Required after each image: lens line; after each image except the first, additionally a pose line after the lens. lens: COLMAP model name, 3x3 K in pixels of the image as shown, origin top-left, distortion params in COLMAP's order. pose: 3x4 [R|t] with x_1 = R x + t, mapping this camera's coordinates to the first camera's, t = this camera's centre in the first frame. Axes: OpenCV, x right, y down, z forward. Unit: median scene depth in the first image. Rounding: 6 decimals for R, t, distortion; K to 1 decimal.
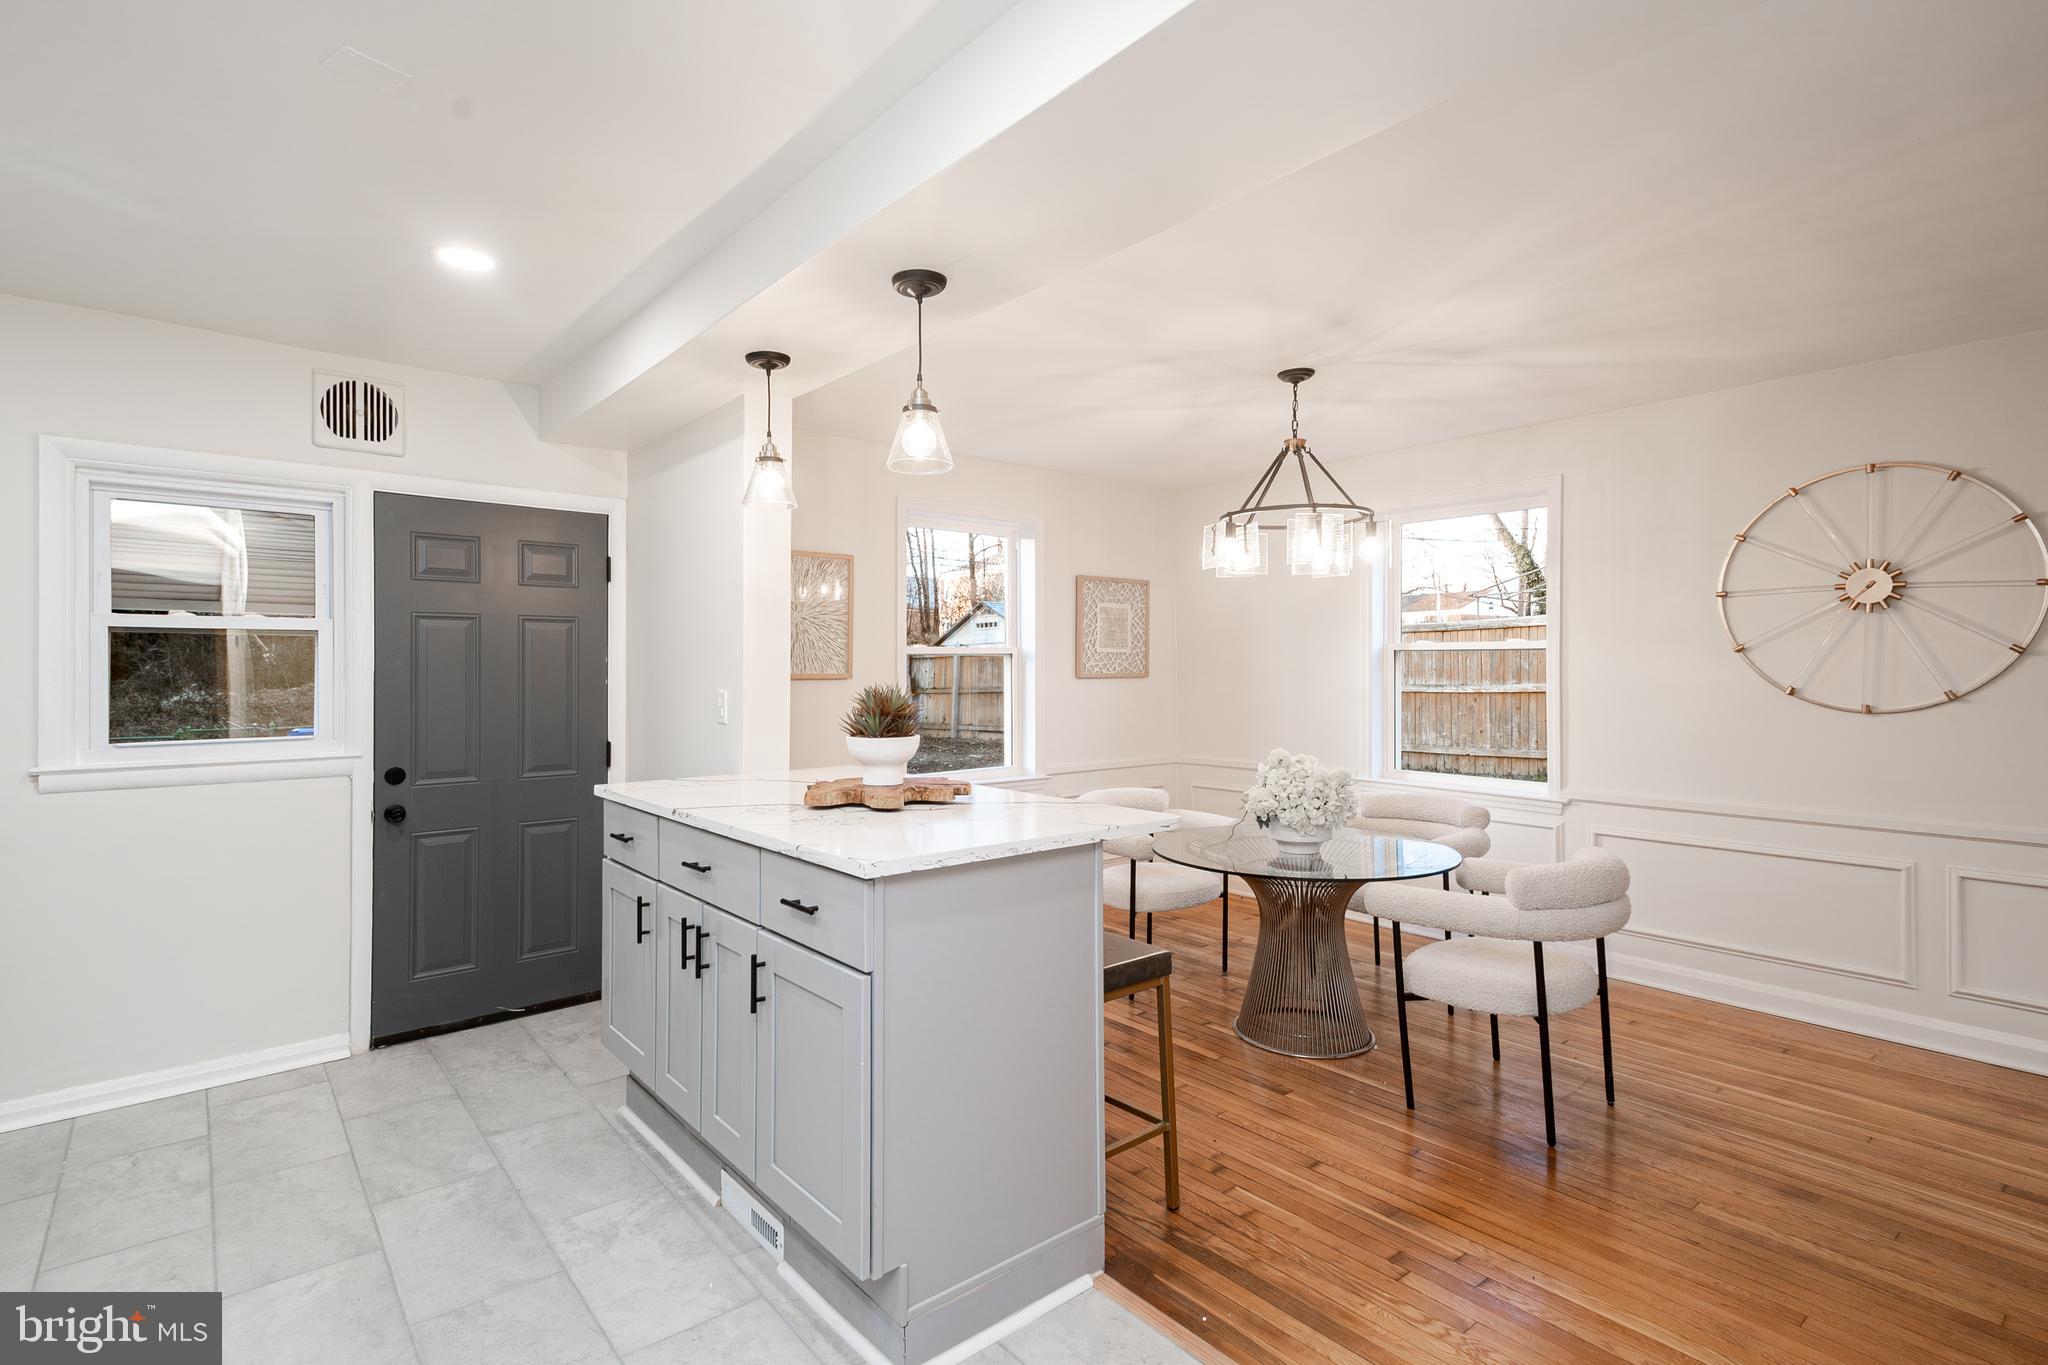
lens RADIAL K [[965.7, 0, 1045.2], [0, 965.7, 667.8], [0, 0, 1]] dist [0.019181, -0.000221]
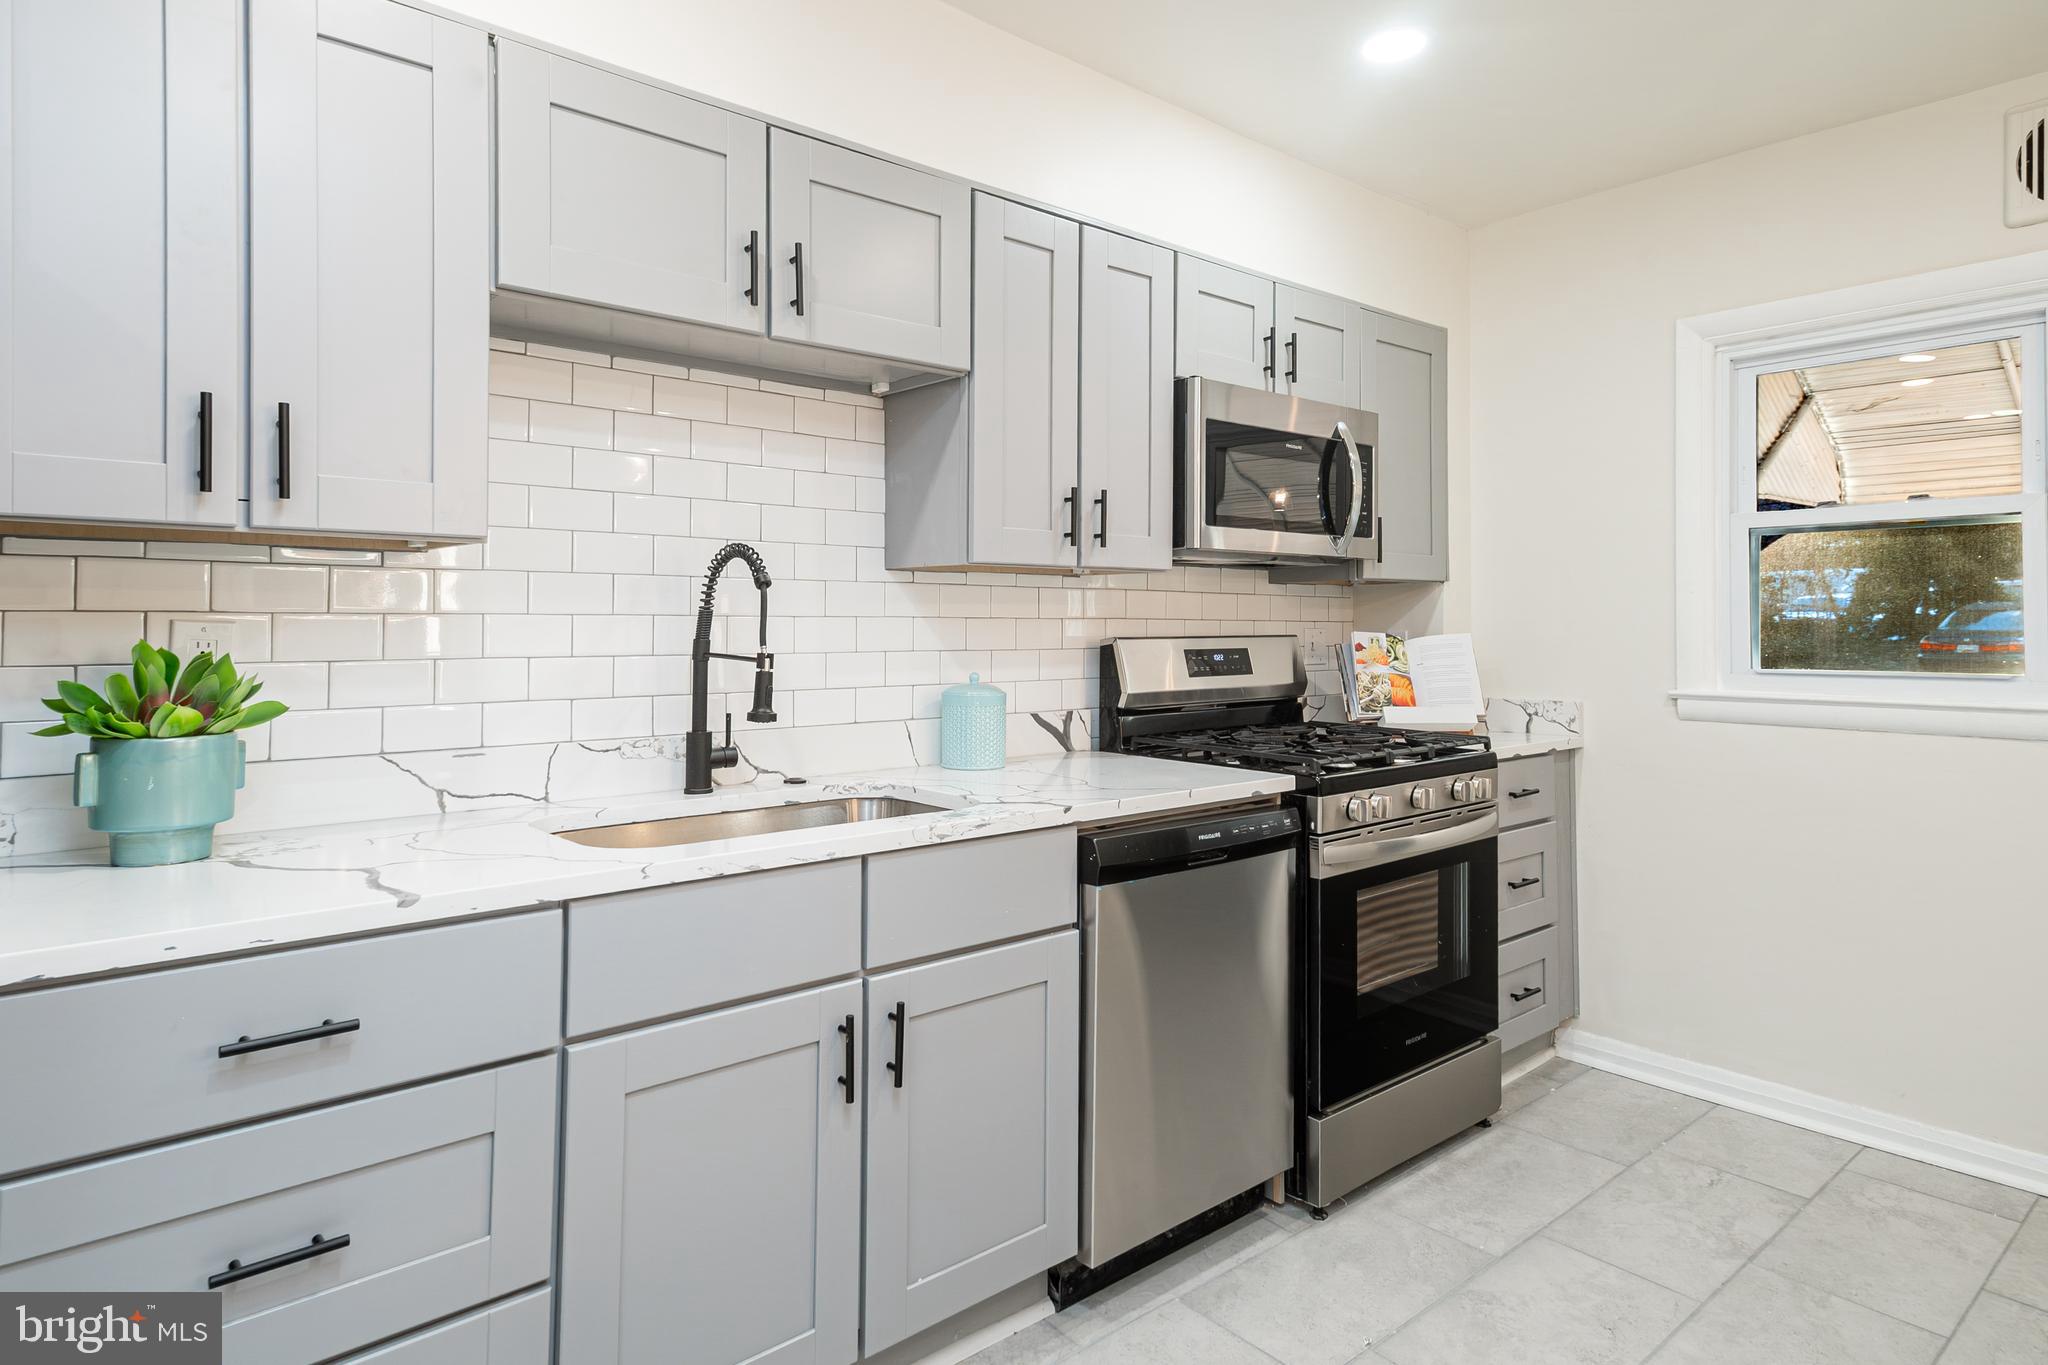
lens RADIAL K [[1184.0, 0, 981.7], [0, 1184.0, 607.2], [0, 0, 1]] dist [0.046235, -0.003498]
pose [[0.014988, -0.012170, -0.999814, 0.055535], [-0.001021, 0.999925, -0.012187, 0.037154], [0.999887, 0.001203, 0.014974, 0.323575]]
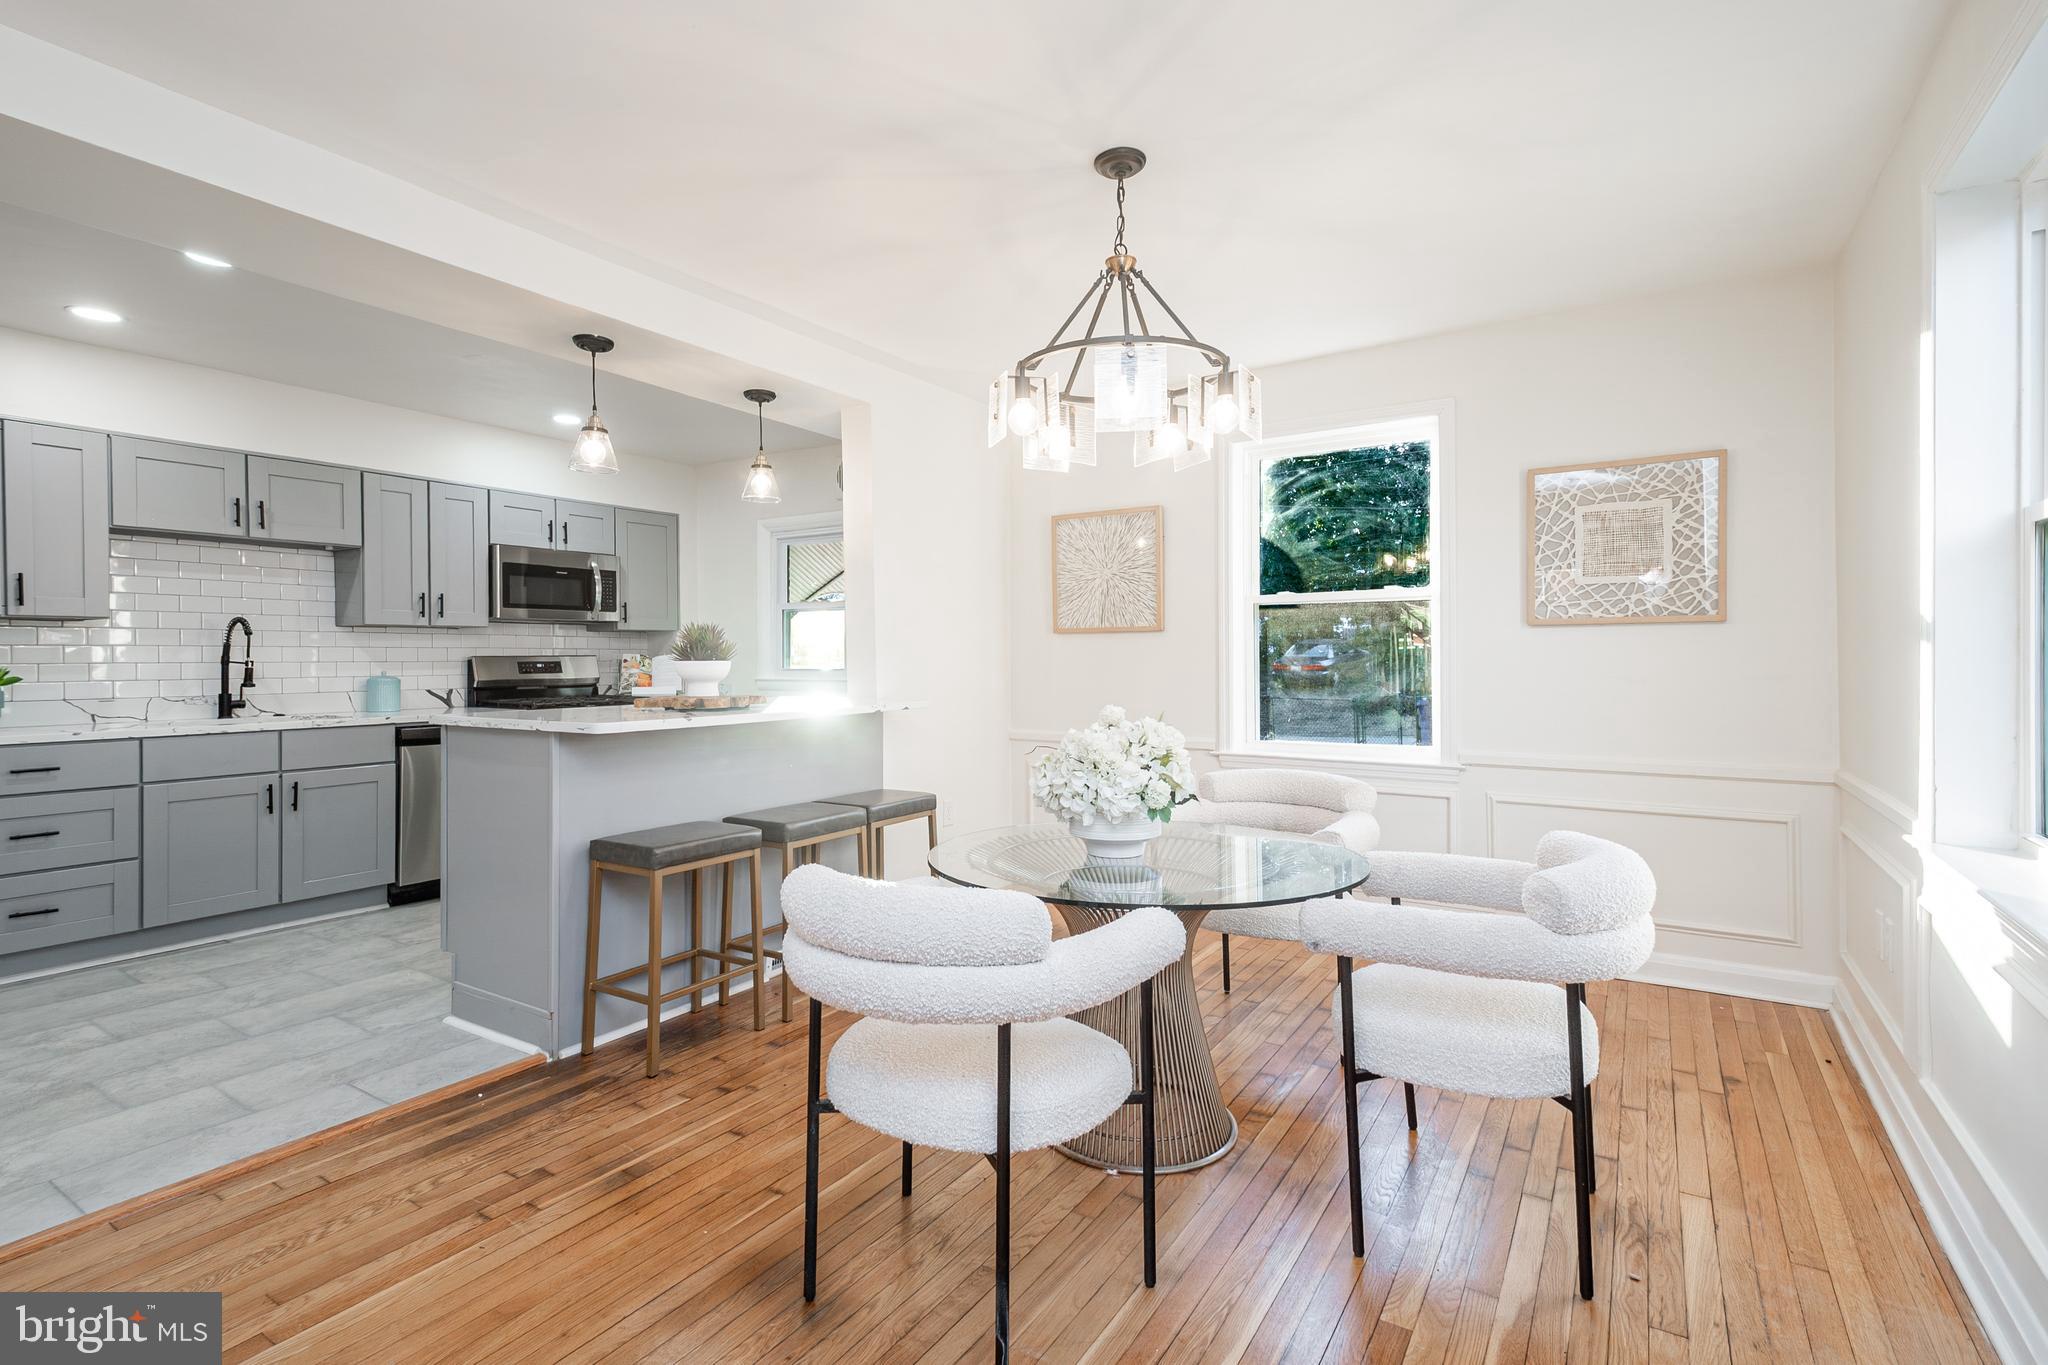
lens RADIAL K [[975.9, 0, 1012.6], [0, 975.9, 665.4], [0, 0, 1]] dist [0.019274, -0.004138]
pose [[0.313111, 0.008924, -0.949675, 0.979832], [0.004778, 0.999928, 0.010972, 0.050290], [0.949704, -0.007973, 0.313046, 0.763675]]
